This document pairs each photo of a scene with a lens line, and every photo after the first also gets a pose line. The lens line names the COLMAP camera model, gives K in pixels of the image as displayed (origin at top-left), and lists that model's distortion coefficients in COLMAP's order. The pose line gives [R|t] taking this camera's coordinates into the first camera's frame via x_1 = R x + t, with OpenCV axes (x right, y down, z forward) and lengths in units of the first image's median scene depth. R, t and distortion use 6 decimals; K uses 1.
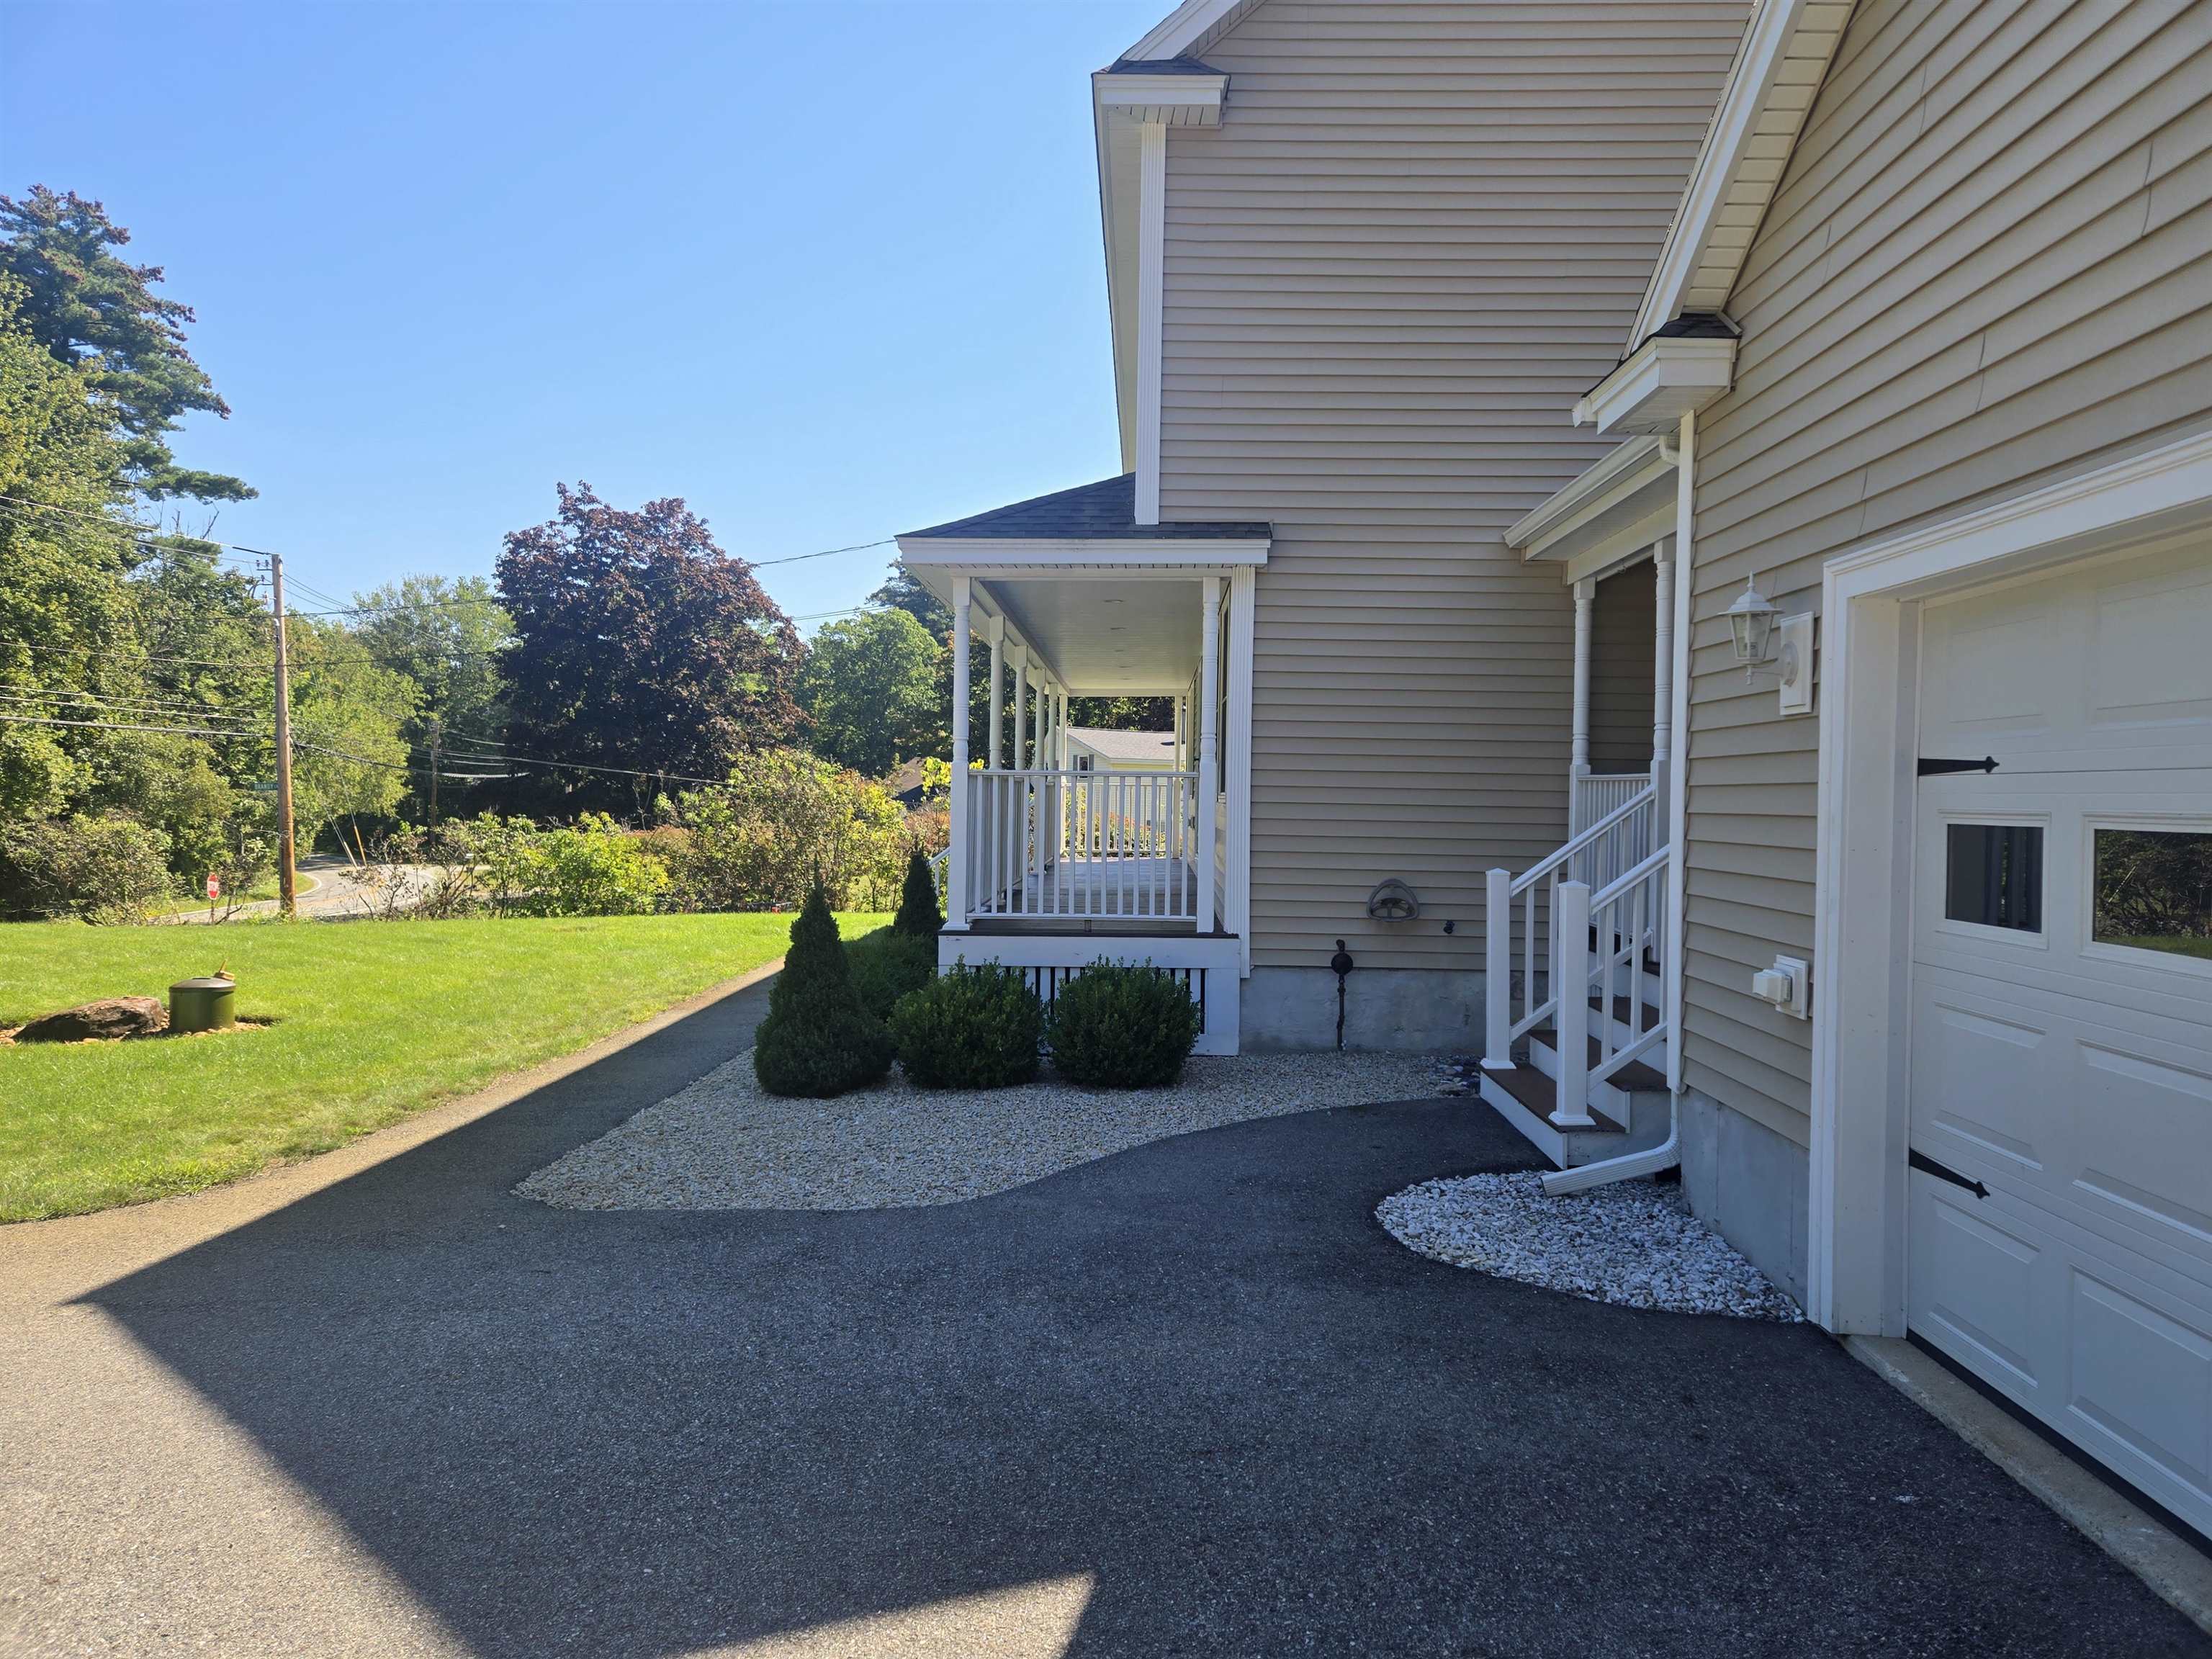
lens RADIAL K [[1488.3, 0, 1123.0], [0, 1488.3, 816.3], [0, 0, 1]] dist [0.063013, -0.044529]
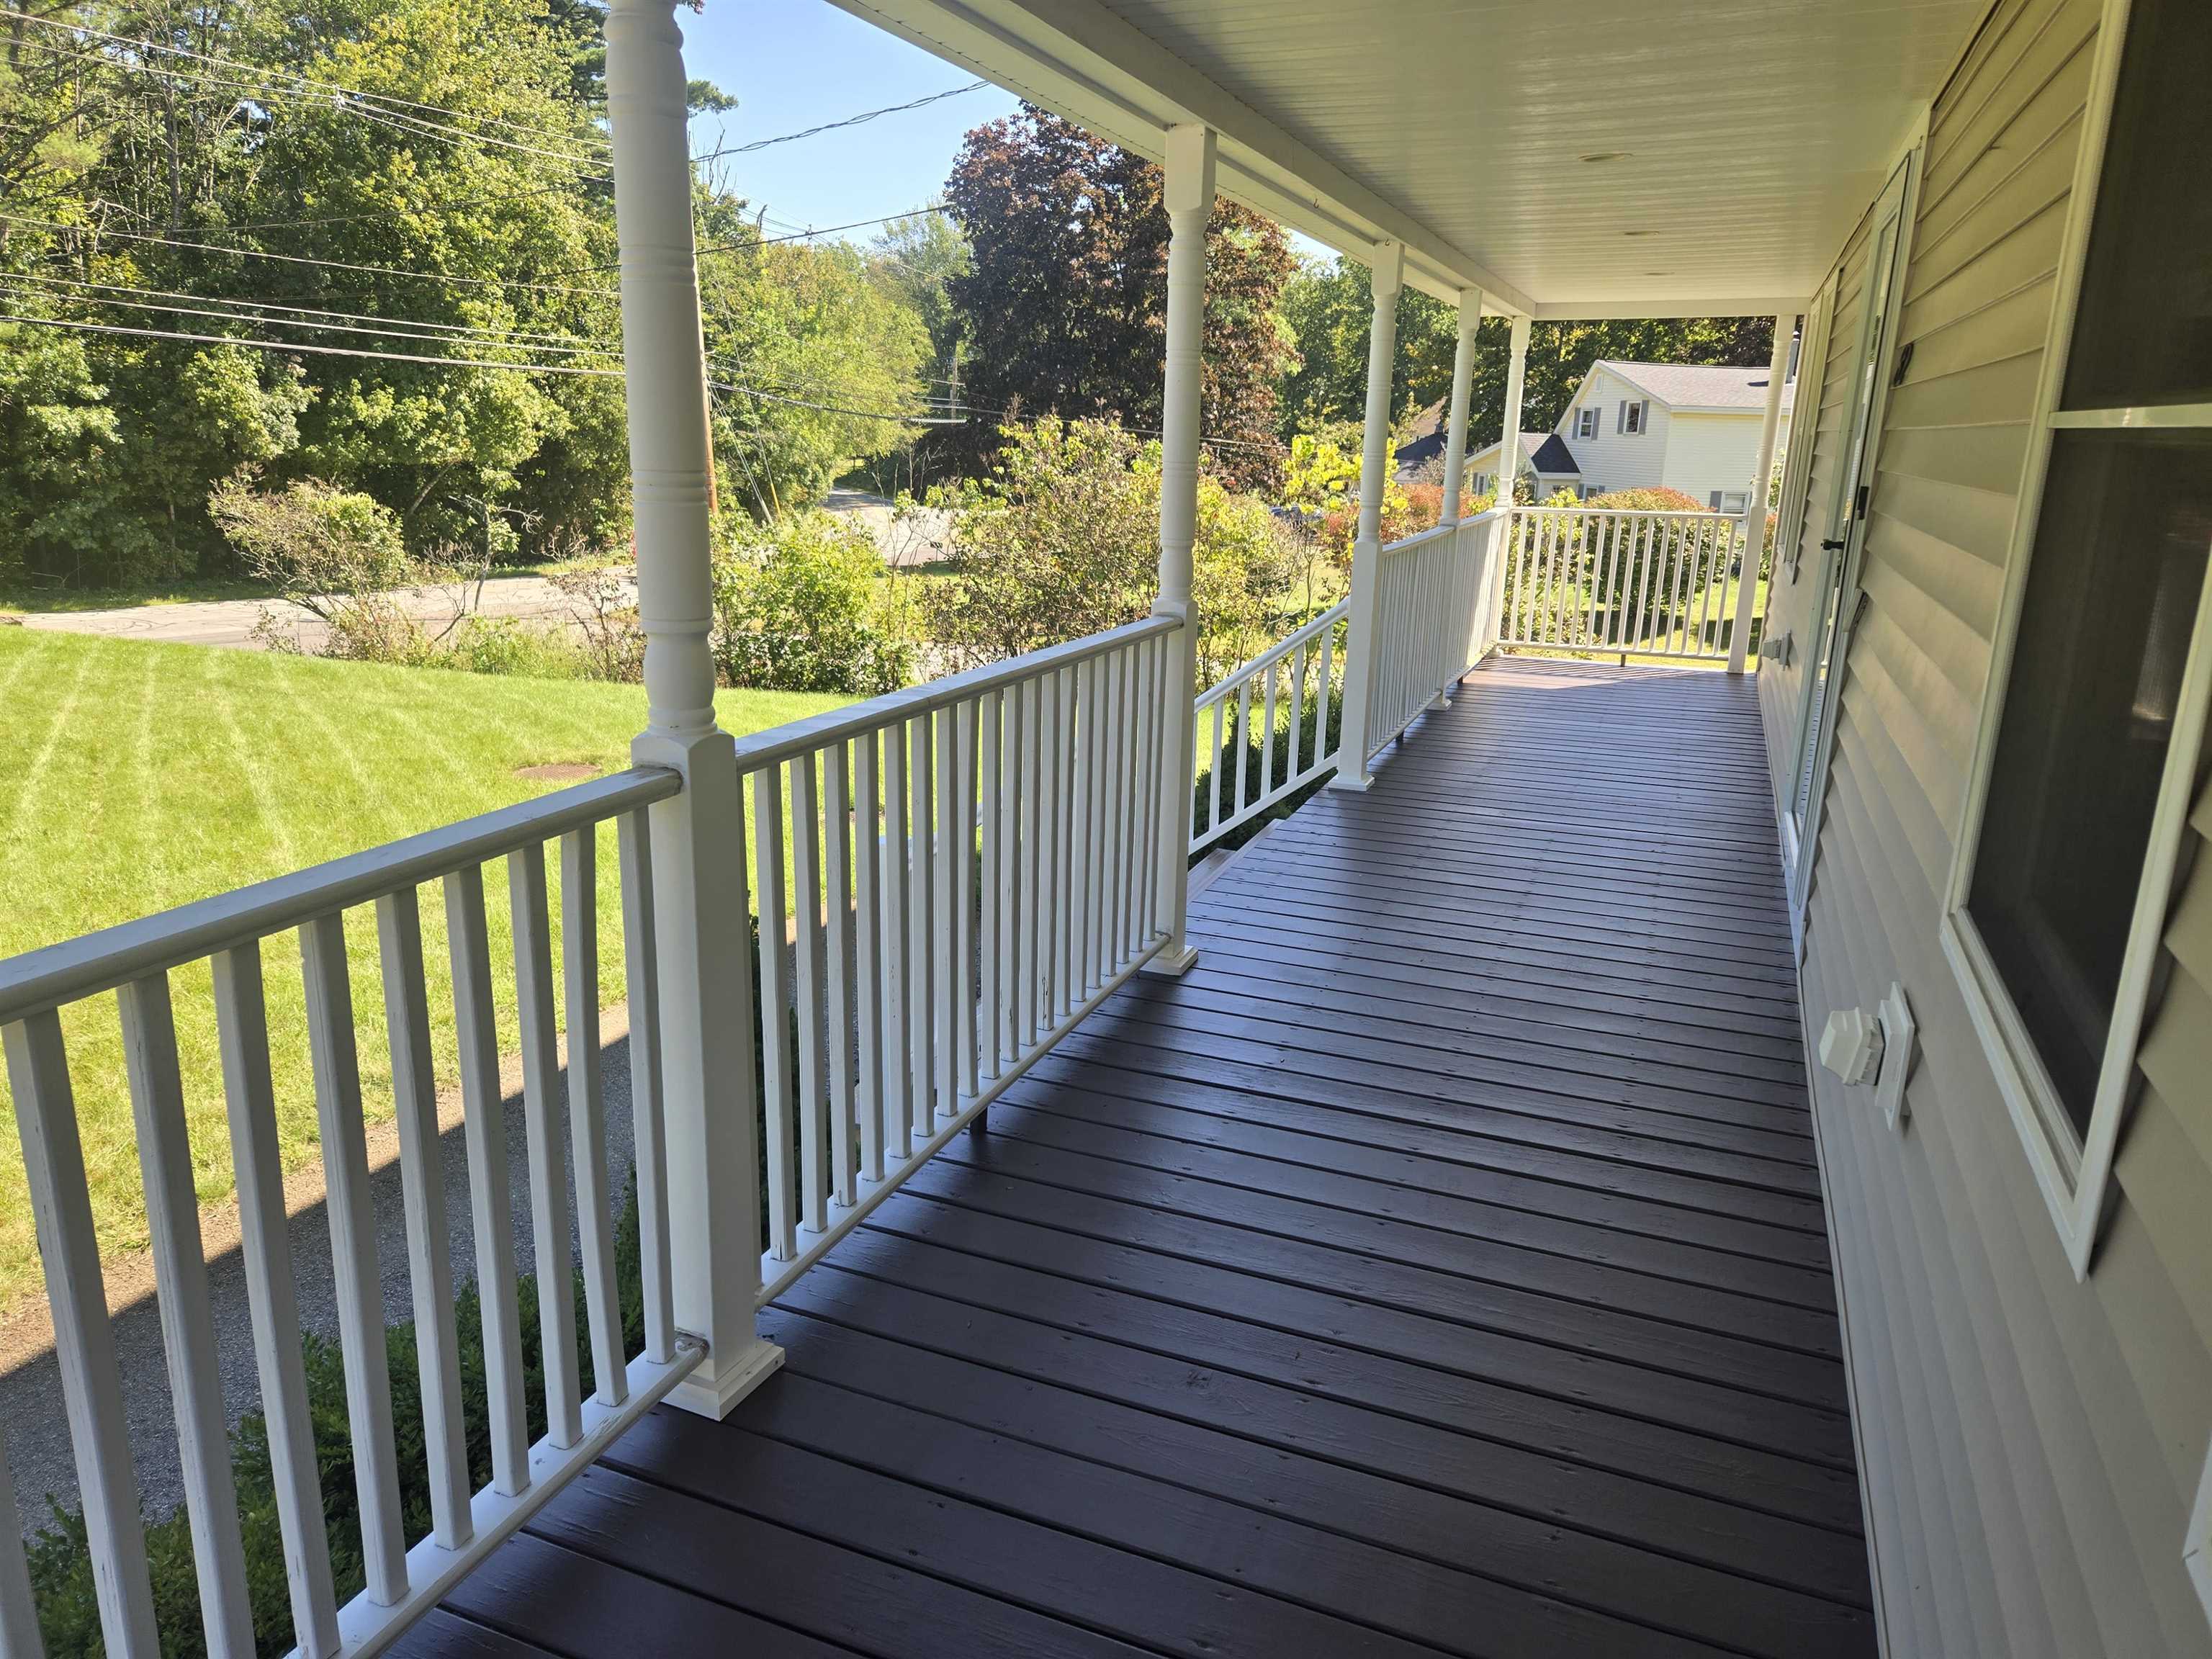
lens RADIAL K [[1488.3, 0, 1107.0], [0, 1488.3, 815.5], [0, 0, 1]] dist [0.063013, -0.044529]
pose [[0.934100, 0.101968, -0.342141, 0.007269], [-0.019054, 0.971218, 0.237430, -0.015847], [0.356504, -0.215265, 0.909157, 0.199260]]
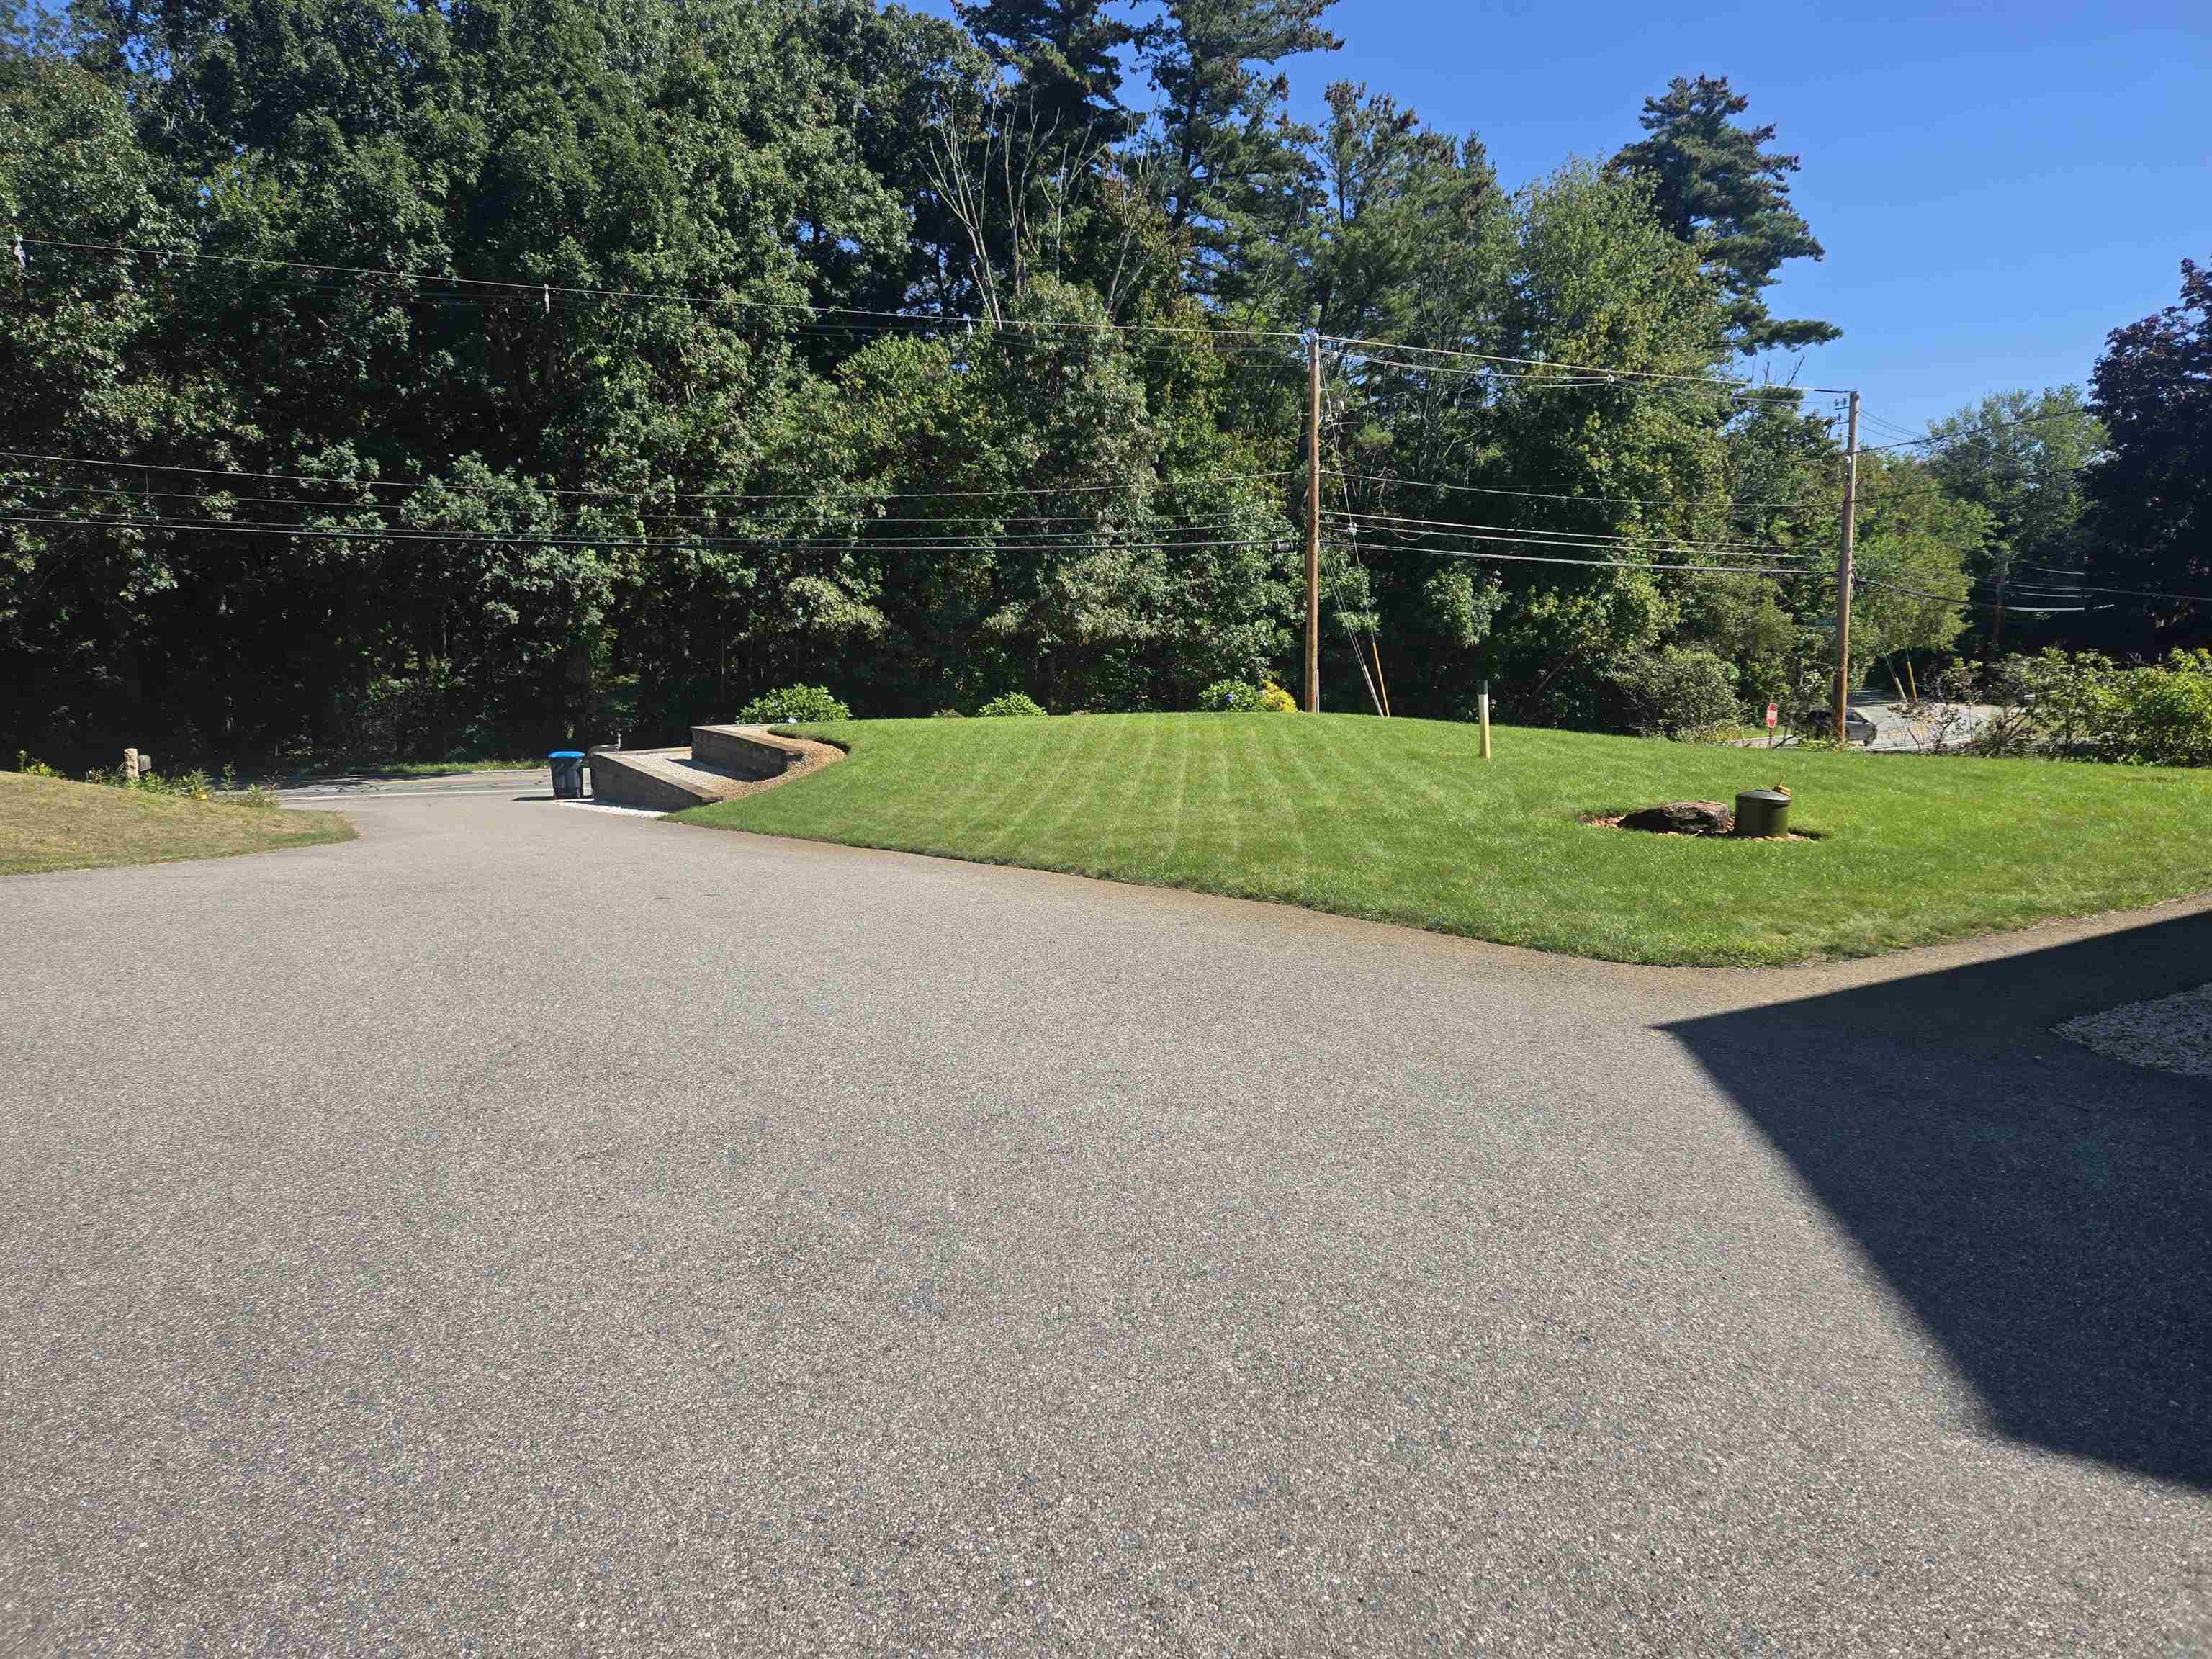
lens RADIAL K [[1488.3, 0, 1097.7], [0, 1488.3, 824.9], [0, 0, 1]] dist [0.063013, -0.044529]
pose [[0.573041, 0.106962, -0.812517, 0.006142], [-0.015348, 0.992673, 0.119853, 0.002598], [0.819383, -0.056210, 0.570484, -0.014803]]
